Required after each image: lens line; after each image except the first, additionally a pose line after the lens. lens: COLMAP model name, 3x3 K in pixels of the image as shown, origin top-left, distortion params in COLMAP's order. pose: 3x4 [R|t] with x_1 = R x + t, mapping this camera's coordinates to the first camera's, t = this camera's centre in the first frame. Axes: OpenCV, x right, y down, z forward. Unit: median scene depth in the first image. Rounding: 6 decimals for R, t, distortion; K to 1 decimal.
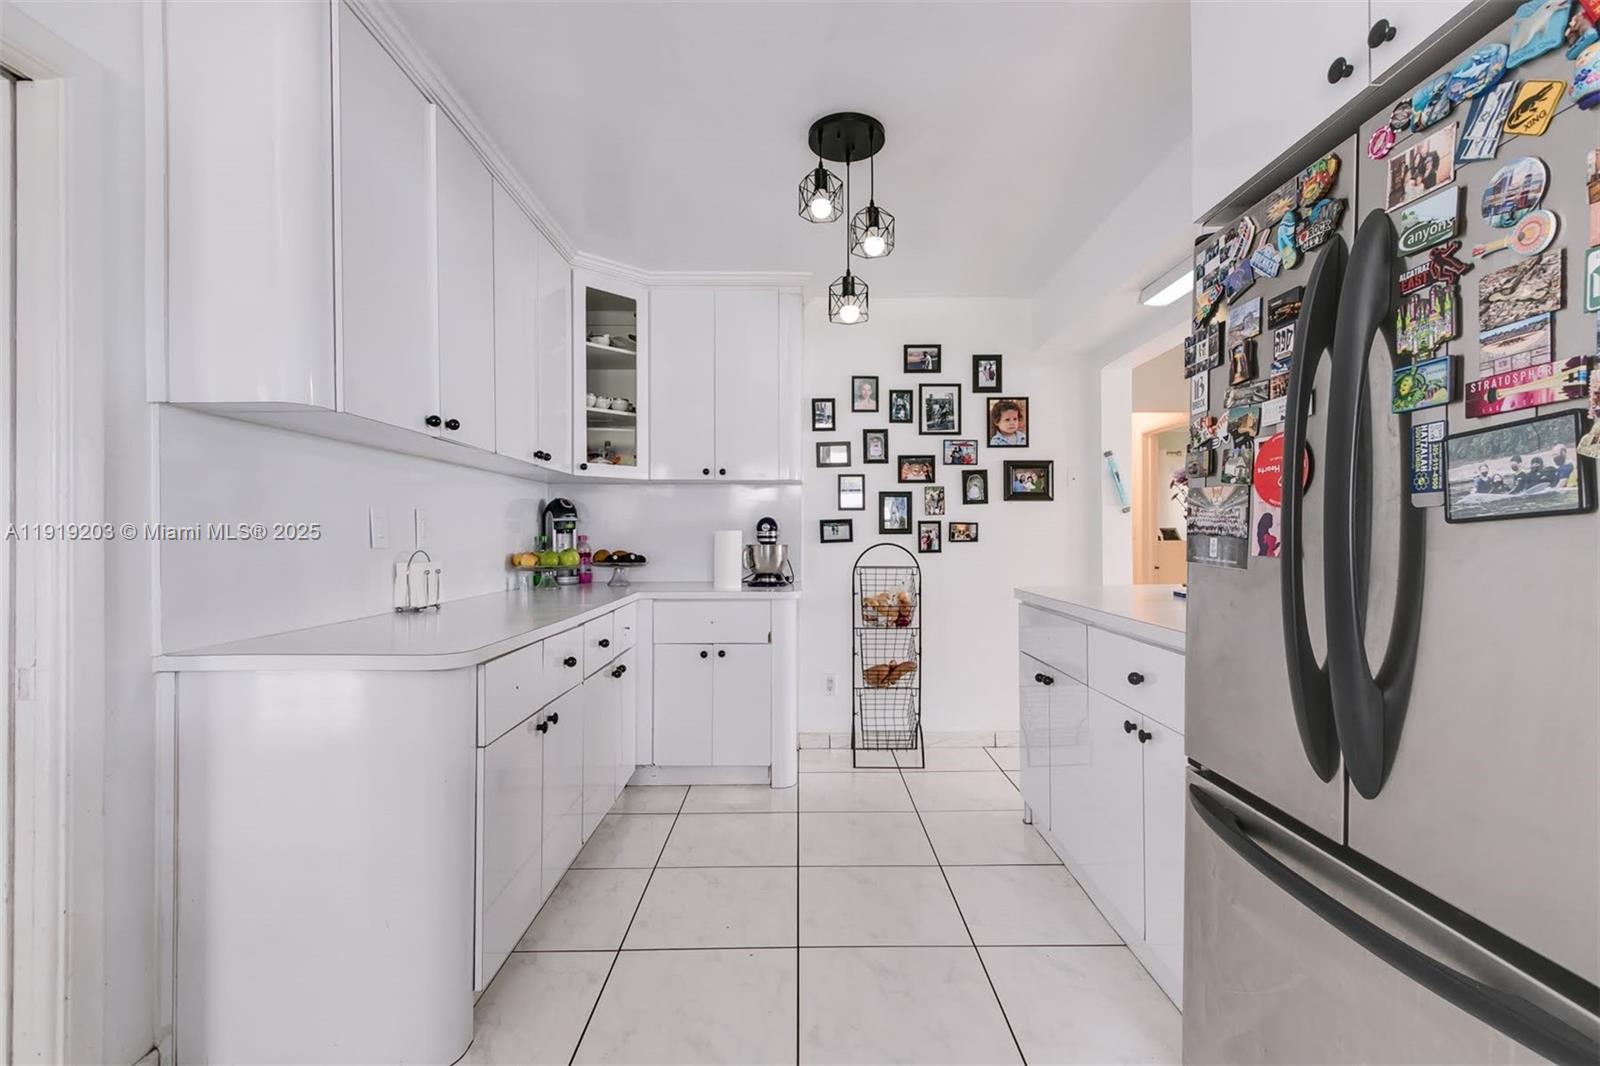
lens RADIAL K [[739.9, 0, 800.5], [0, 739.9, 532.4], [0, 0, 1]] dist [0.000770, 0.000129]
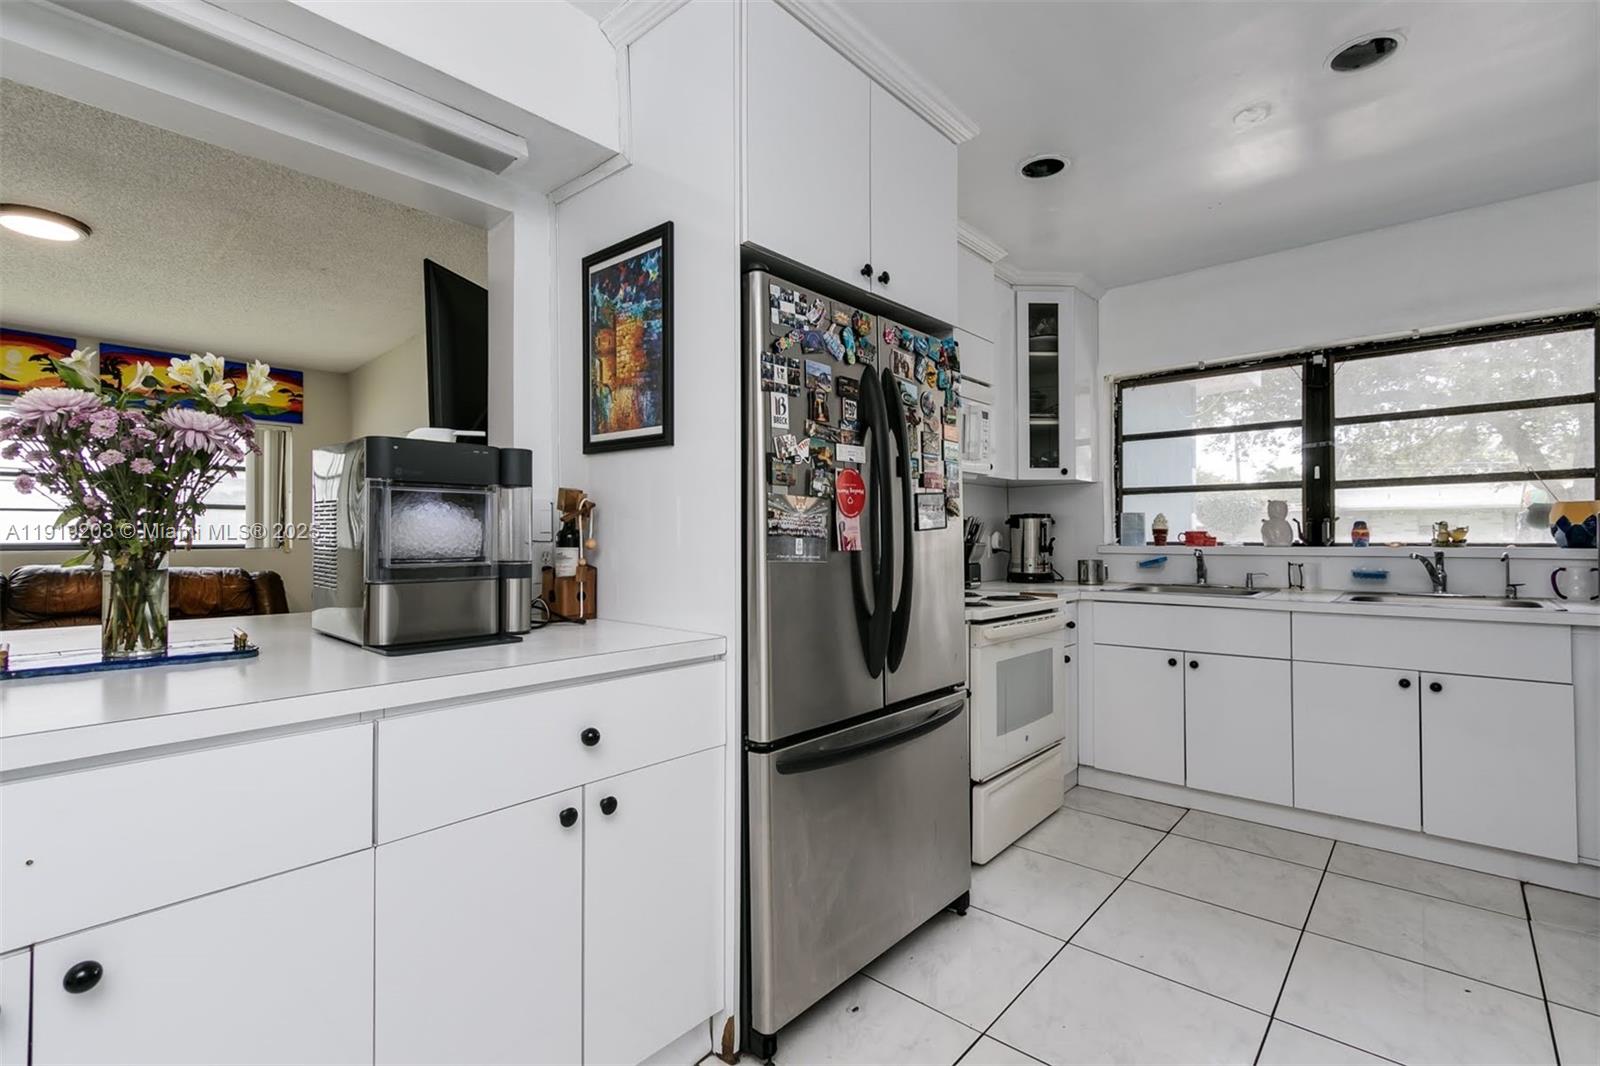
lens RADIAL K [[738.8, 0, 804.7], [0, 738.8, 531.7], [0, 0, 1]] dist [0.009075, -0.002190]
pose [[-0.753281, 0.009420, 0.657632, -0.249938], [0.002010, 0.999926, -0.012020, 0.011417], [-0.657696, -0.007733, -0.753244, 1.978011]]
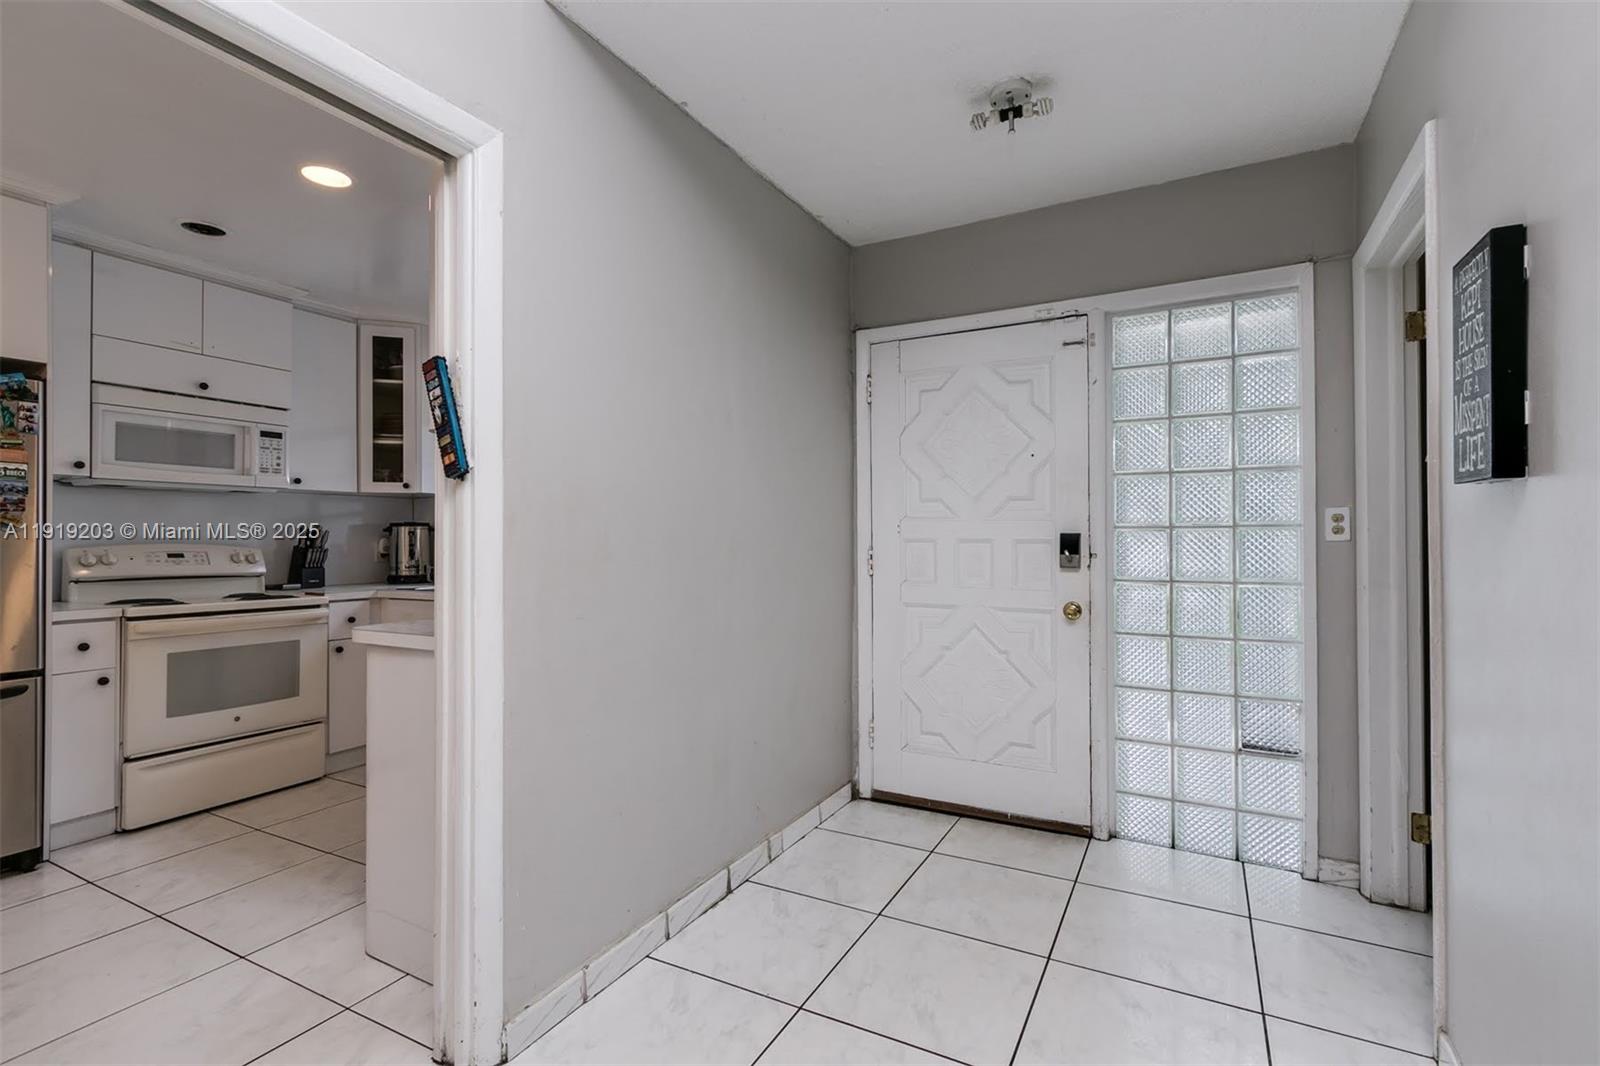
lens RADIAL K [[738.8, 0, 817.1], [0, 738.8, 536.1], [0, 0, 1]] dist [0.009075, -0.002190]
pose [[-0.885588, 0.008644, 0.464391, -2.145326], [0.005432, 0.999951, -0.008254, 0.005537], [-0.464440, -0.004787, -0.885592, 1.252586]]
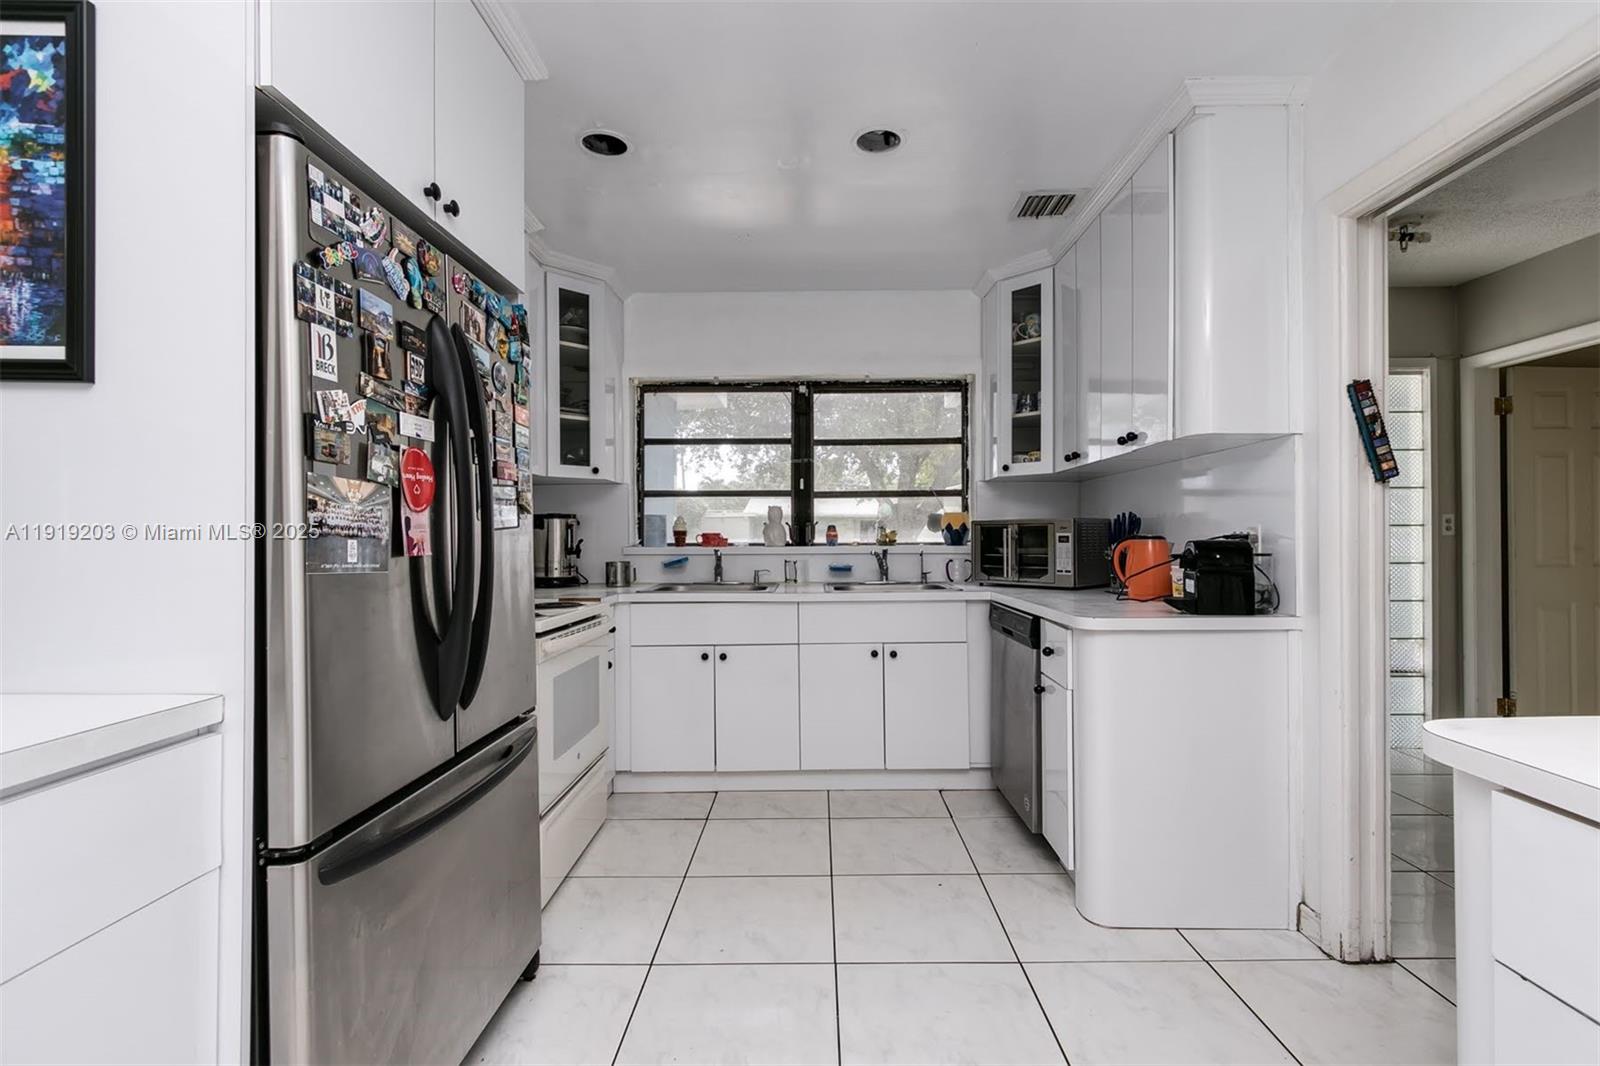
lens RADIAL K [[738.8, 0, 821.2], [0, 738.8, 532.7], [0, 0, 1]] dist [0.009075, -0.002190]
pose [[-0.999971, 0.007071, -0.002685, 0.025616], [0.007098, 0.999924, -0.010100, 0.011910], [0.002613, -0.010119, -0.999945, 1.923800]]
